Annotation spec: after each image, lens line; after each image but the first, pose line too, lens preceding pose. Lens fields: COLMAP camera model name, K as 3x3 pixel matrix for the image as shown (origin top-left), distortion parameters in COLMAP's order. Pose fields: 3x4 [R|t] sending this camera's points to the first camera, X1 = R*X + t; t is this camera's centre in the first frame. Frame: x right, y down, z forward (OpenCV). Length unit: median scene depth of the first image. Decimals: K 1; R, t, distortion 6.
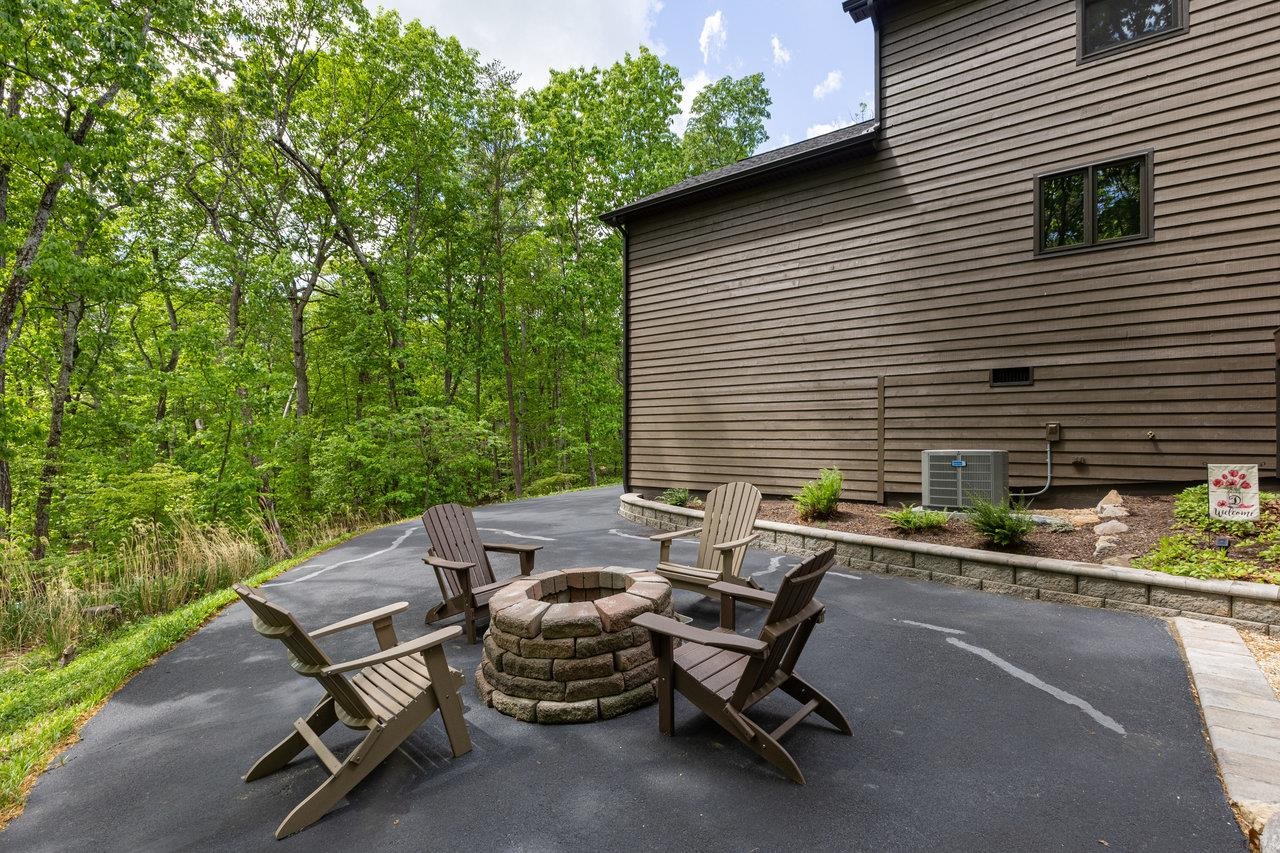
lens RADIAL K [[599.8, 0, 651.5], [0, 599.8, 432.3], [0, 0, 1]] dist [0.002066, 0.000114]
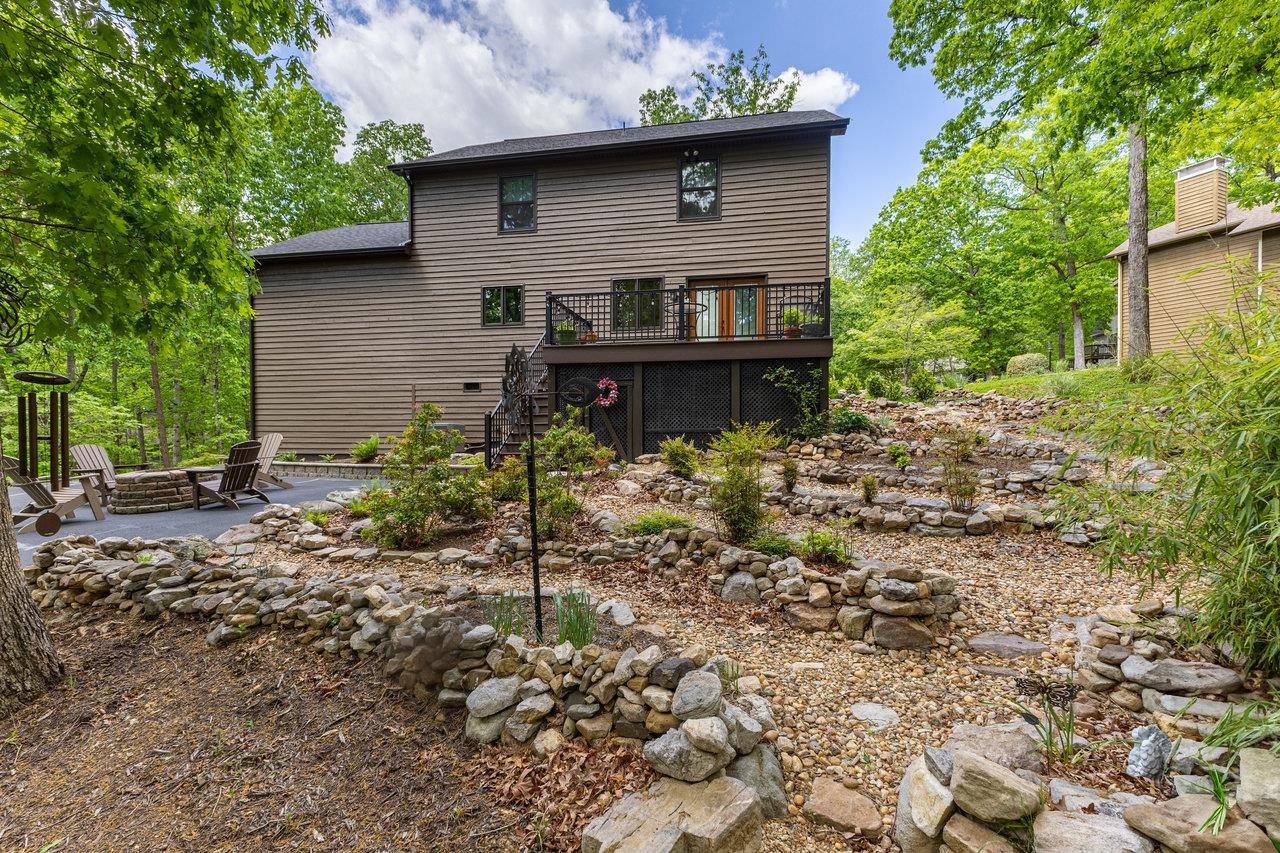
lens RADIAL K [[564.1, 0, 634.9], [0, 564.1, 431.9], [0, 0, 1]] dist [0.014114, 0.000652]
pose [[0.897968, -0.000740, 0.440061, 0.234351], [-0.002181, 0.999979, 0.006134, 0.036031], [-0.440056, -0.006468, 0.897947, -0.777039]]
